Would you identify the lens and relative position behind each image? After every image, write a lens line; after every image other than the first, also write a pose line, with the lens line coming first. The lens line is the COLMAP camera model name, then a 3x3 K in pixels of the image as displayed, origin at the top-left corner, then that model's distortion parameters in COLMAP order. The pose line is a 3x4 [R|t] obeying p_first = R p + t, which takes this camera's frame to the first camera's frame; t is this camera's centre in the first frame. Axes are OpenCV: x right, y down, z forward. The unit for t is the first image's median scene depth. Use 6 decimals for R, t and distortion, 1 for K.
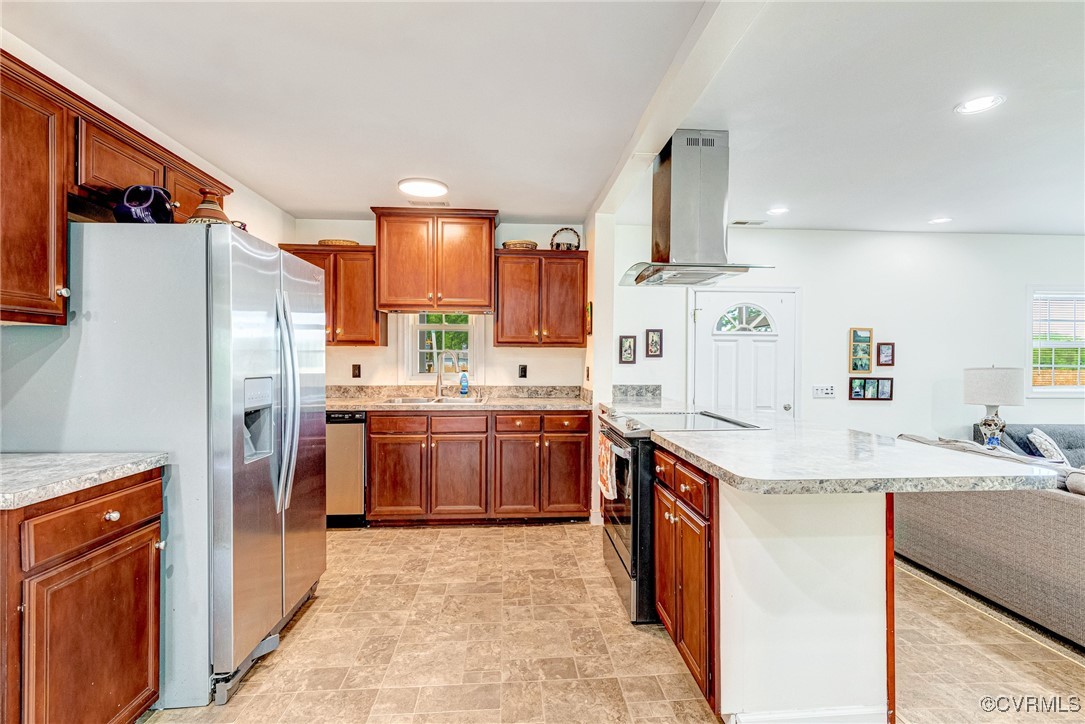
lens RADIAL K [[518.2, 0, 536.7], [0, 518.2, 361.6], [0, 0, 1]] dist [0.005531, -0.000768]
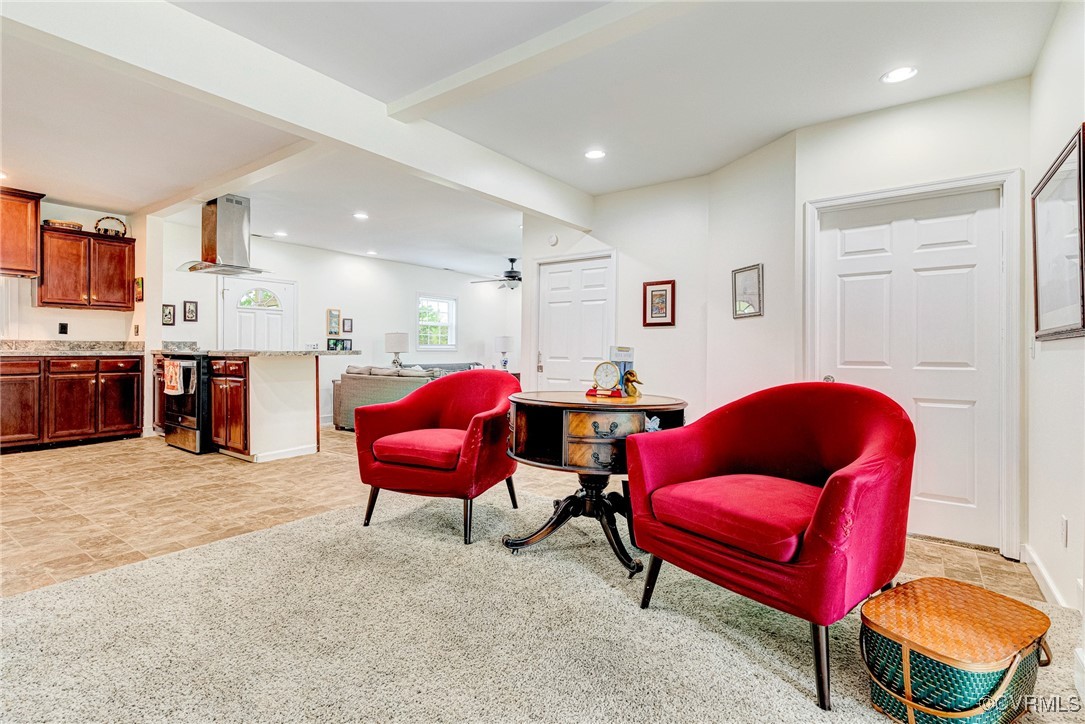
lens RADIAL K [[518.2, 0, 548.1], [0, 518.2, 353.2], [0, 0, 1]] dist [0.005531, -0.000768]
pose [[0.632070, -0.008396, 0.774866, -0.270177], [0.001485, 0.999953, 0.009624, 0.070870], [-0.774910, -0.004933, 0.632052, -0.678264]]
